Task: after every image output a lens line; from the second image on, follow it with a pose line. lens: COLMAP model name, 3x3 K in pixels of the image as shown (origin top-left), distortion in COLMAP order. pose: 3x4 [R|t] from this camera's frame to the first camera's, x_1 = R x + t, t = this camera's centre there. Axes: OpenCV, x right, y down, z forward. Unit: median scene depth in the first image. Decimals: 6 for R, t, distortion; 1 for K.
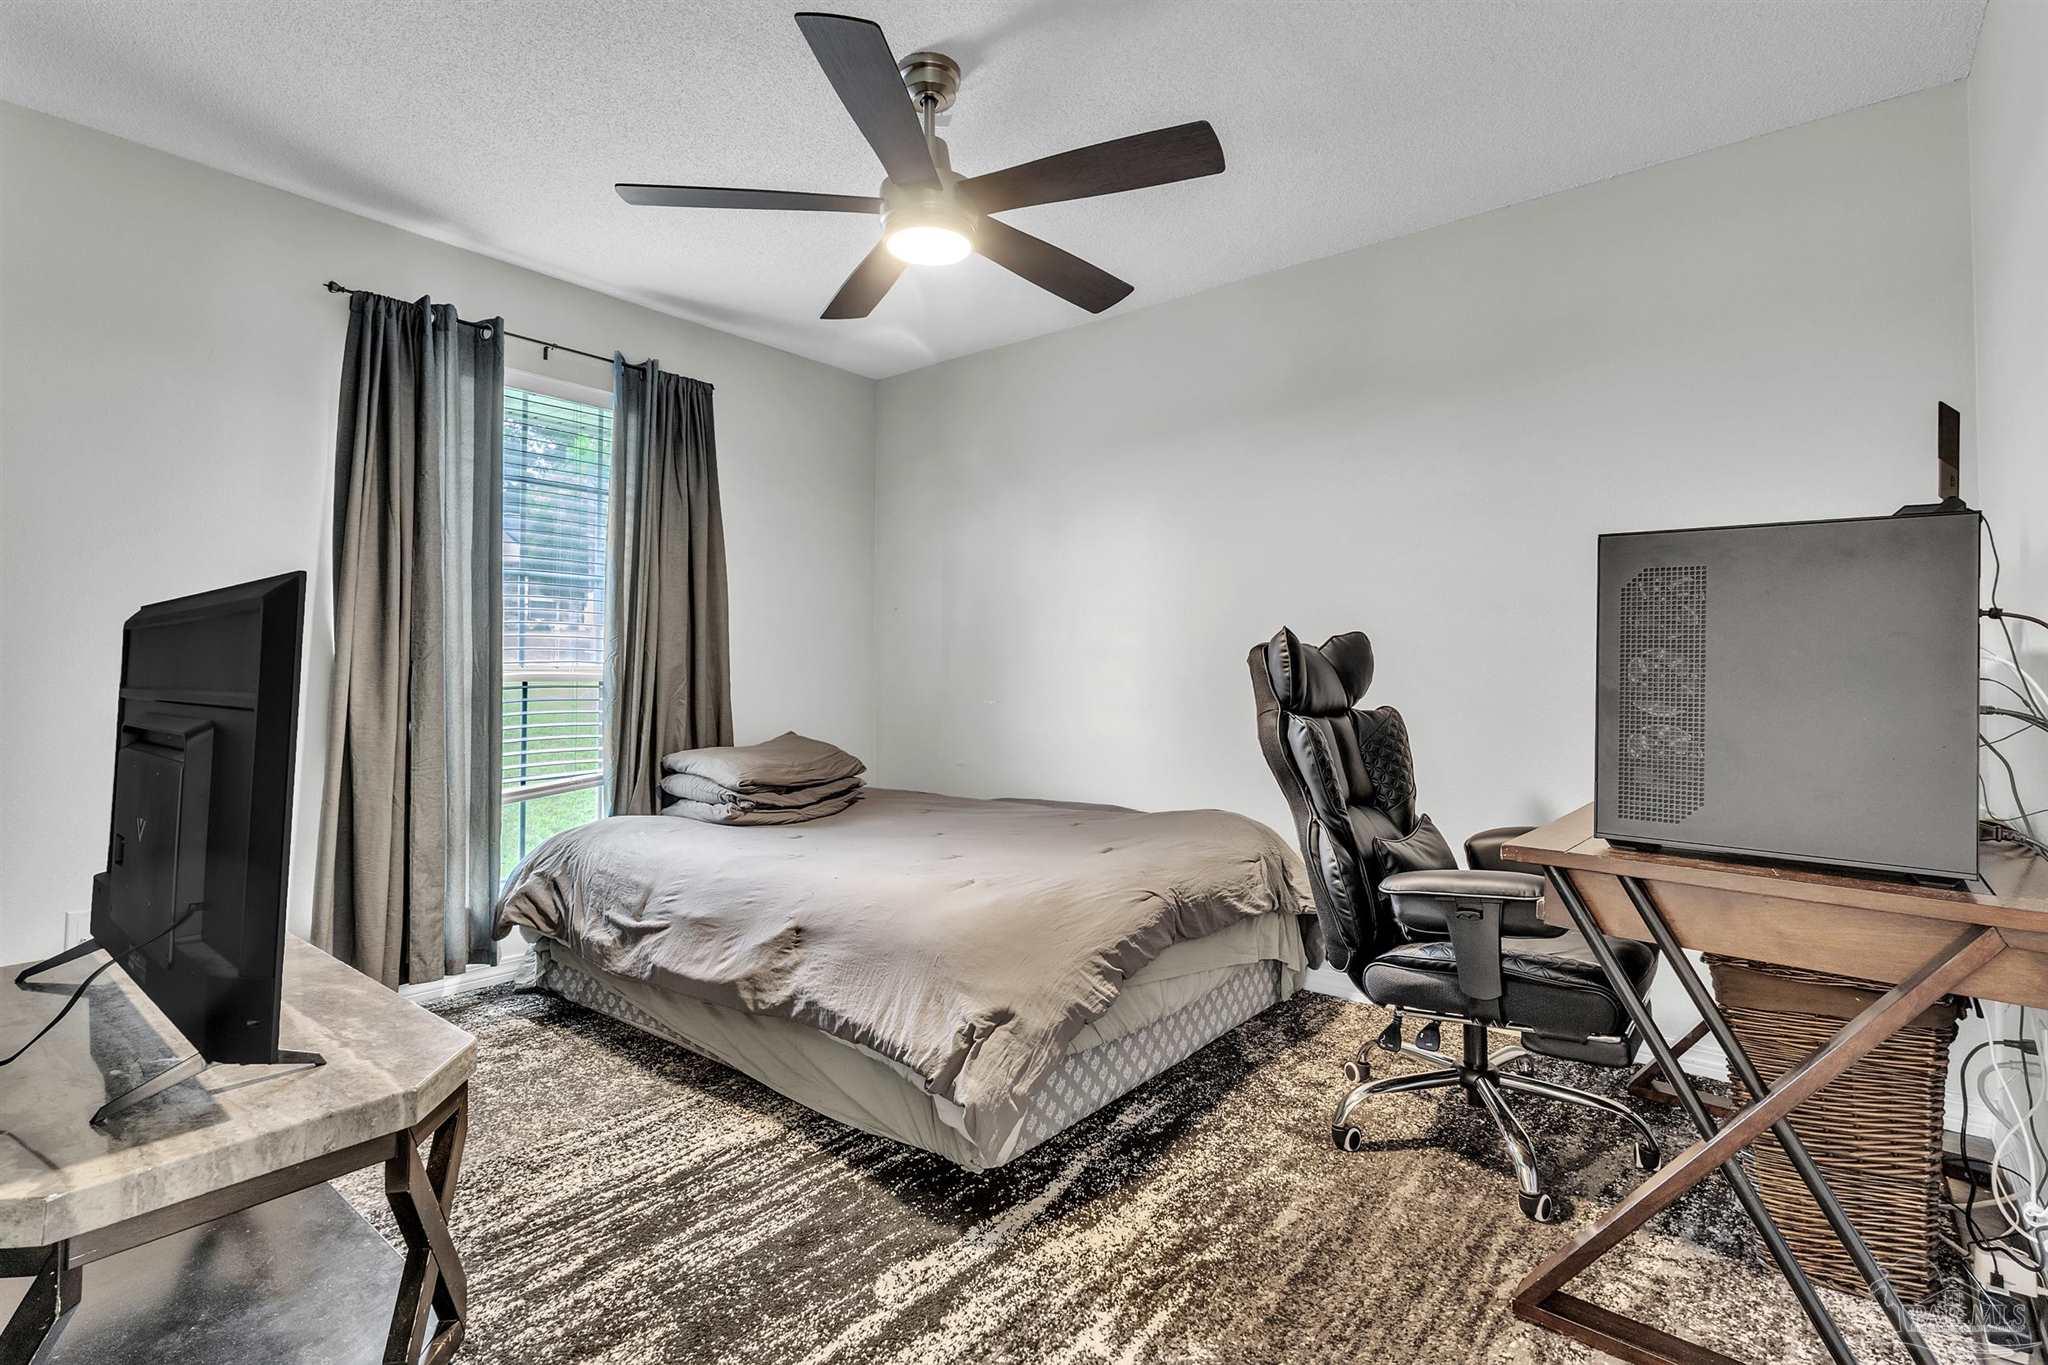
lens RADIAL K [[959.7, 0, 1024.0], [0, 959.7, 682.5], [0, 0, 1]] dist [-0.002211, -0.000291]
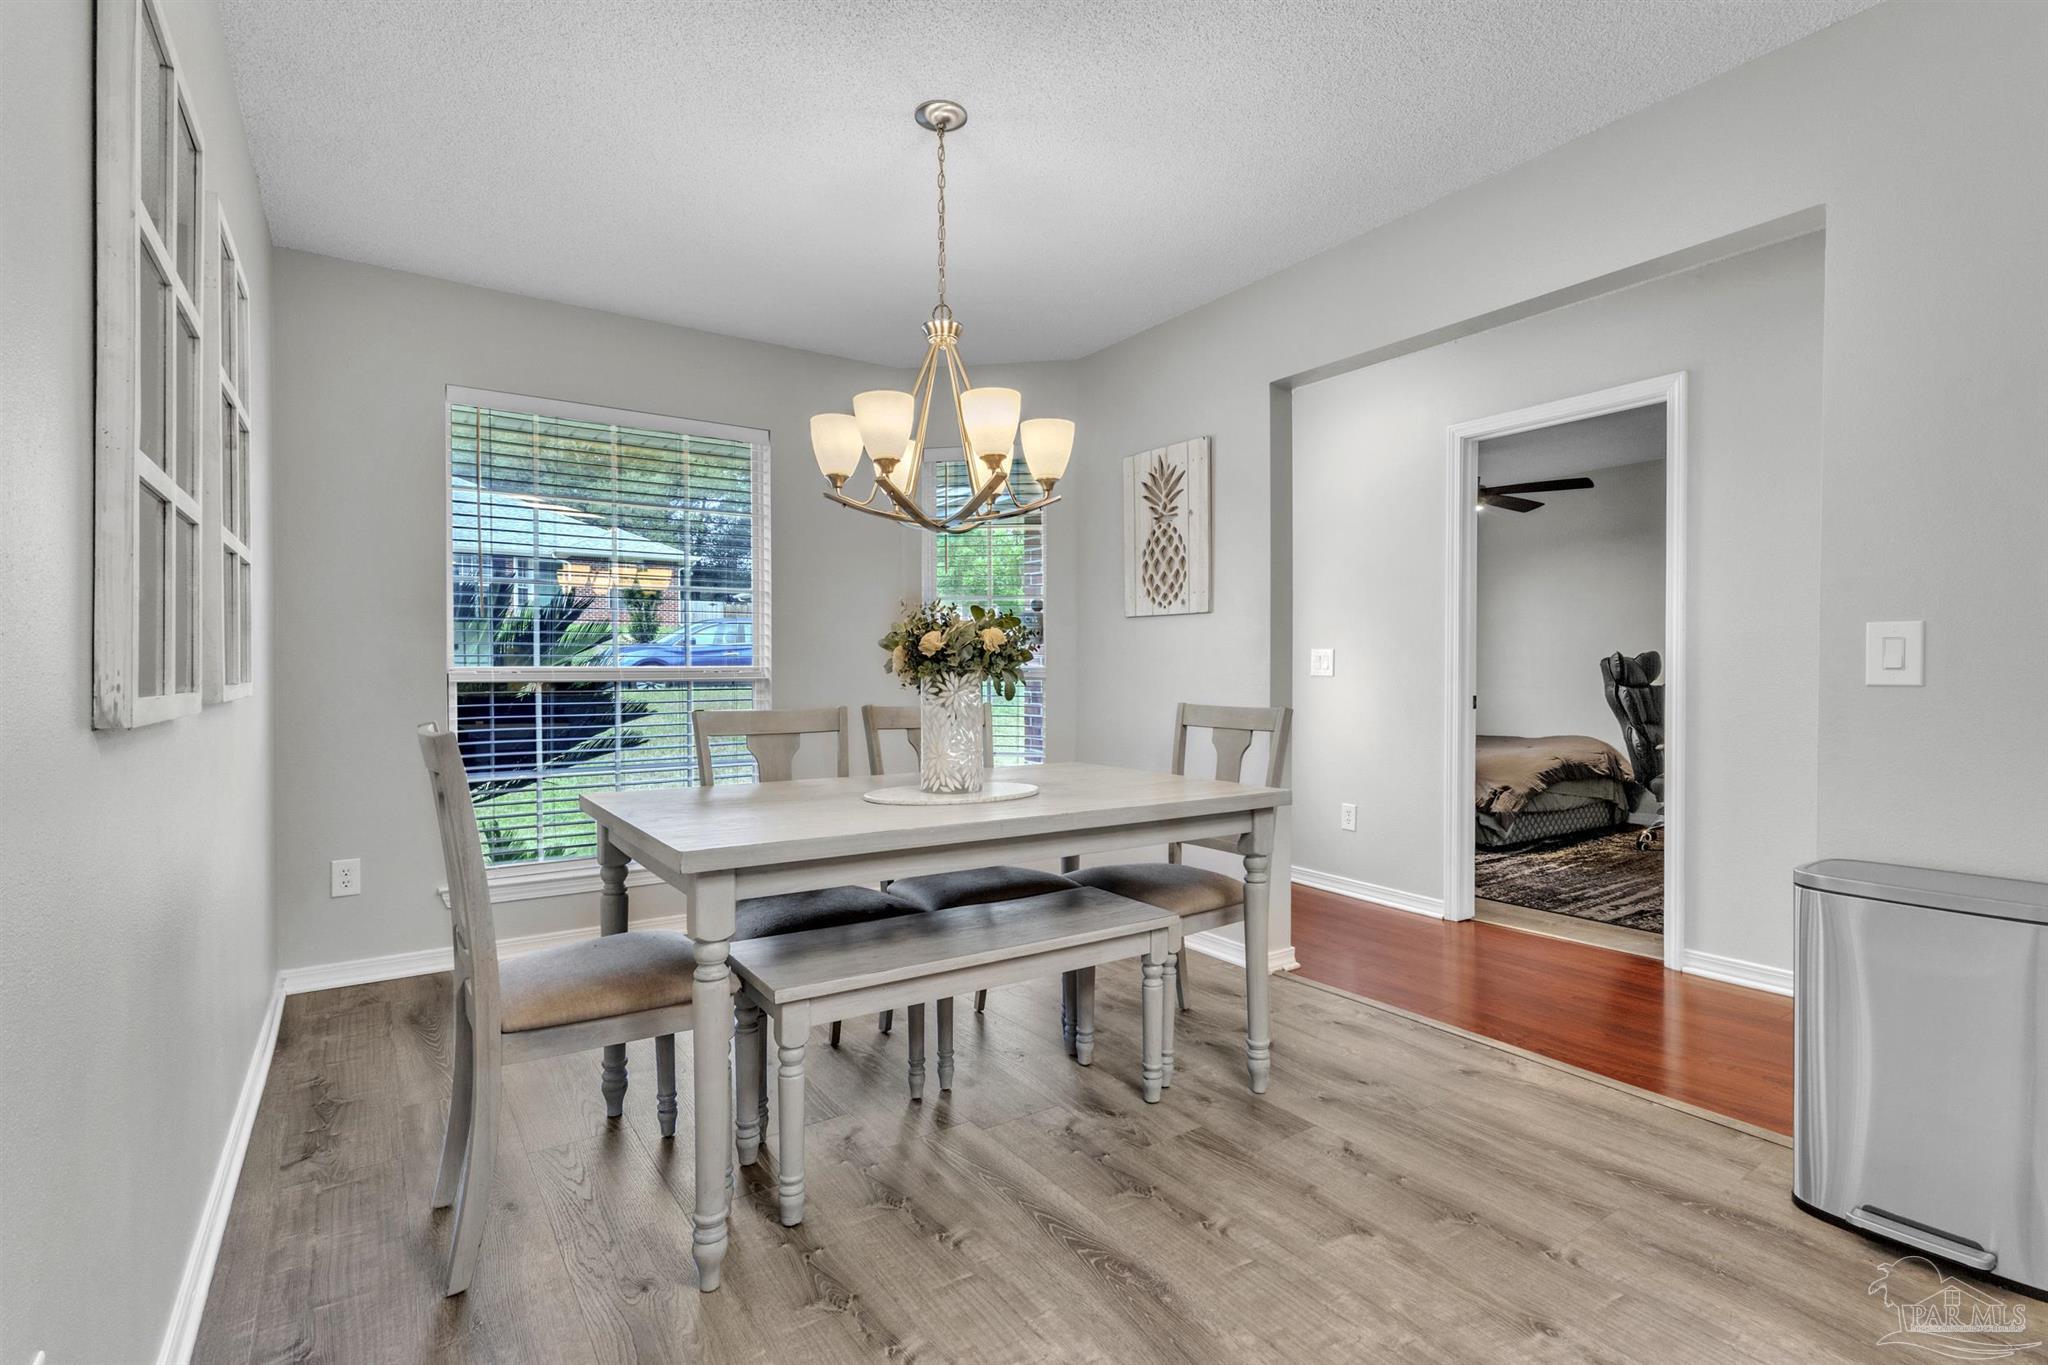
lens RADIAL K [[959.7, 0, 1024.0], [0, 959.7, 682.5], [0, 0, 1]] dist [-0.002211, -0.000291]
pose [[0.958211, 0.006030, -0.286000, -0.492727], [-0.003631, 0.999954, 0.008917, 0.006579], [0.286041, -0.007506, 0.958188, -1.826651]]
